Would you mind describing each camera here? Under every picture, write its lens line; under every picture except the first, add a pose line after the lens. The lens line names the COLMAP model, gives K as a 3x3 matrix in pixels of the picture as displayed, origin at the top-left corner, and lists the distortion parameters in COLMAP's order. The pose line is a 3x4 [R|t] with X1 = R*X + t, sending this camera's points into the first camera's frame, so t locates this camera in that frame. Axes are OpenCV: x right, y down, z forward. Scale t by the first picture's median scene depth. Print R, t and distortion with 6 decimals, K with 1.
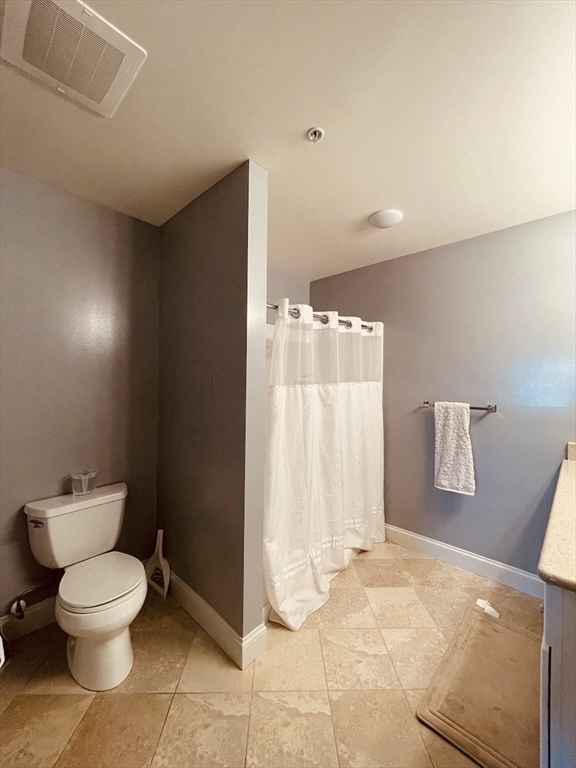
lens RADIAL K [[309.9, 0, 289.6], [0, 309.9, 382.1], [0, 0, 1]] dist [-0.000187, 0.000226]
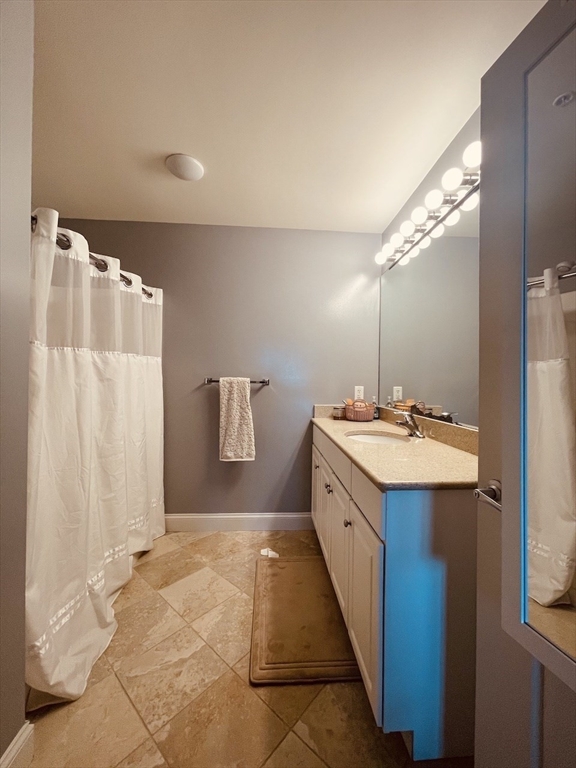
lens RADIAL K [[309.9, 0, 289.5], [0, 309.9, 380.6], [0, 0, 1]] dist [-0.000187, 0.000226]
pose [[0.680453, -0.002849, 0.732786, -0.133291], [-0.007938, 0.999905, 0.011259, 0.067686], [-0.732749, -0.013478, 0.680366, 0.156297]]
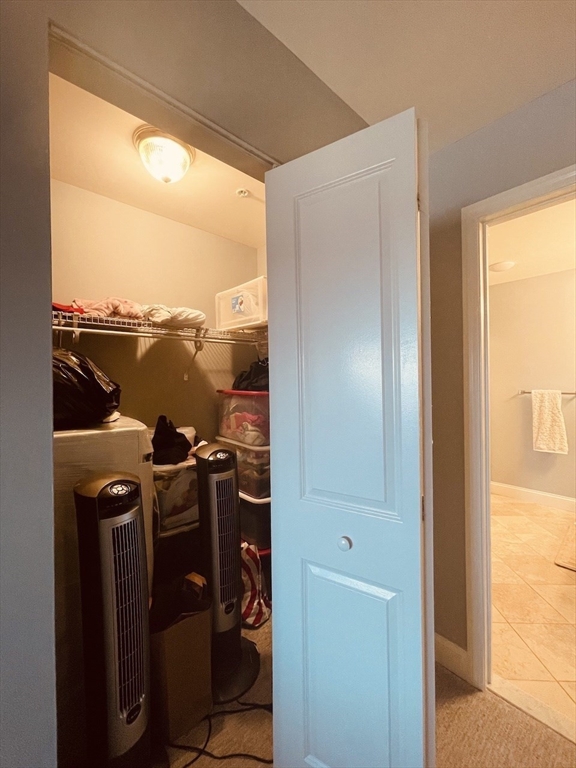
lens RADIAL K [[309.9, 0, 283.7], [0, 309.9, 378.9], [0, 0, 1]] dist [-0.000187, 0.000226]
pose [[0.996026, -0.020910, -0.086575, -0.581479], [0.020577, 0.999777, -0.004728, -0.002713], [0.086654, 0.002928, 0.996234, -0.544124]]
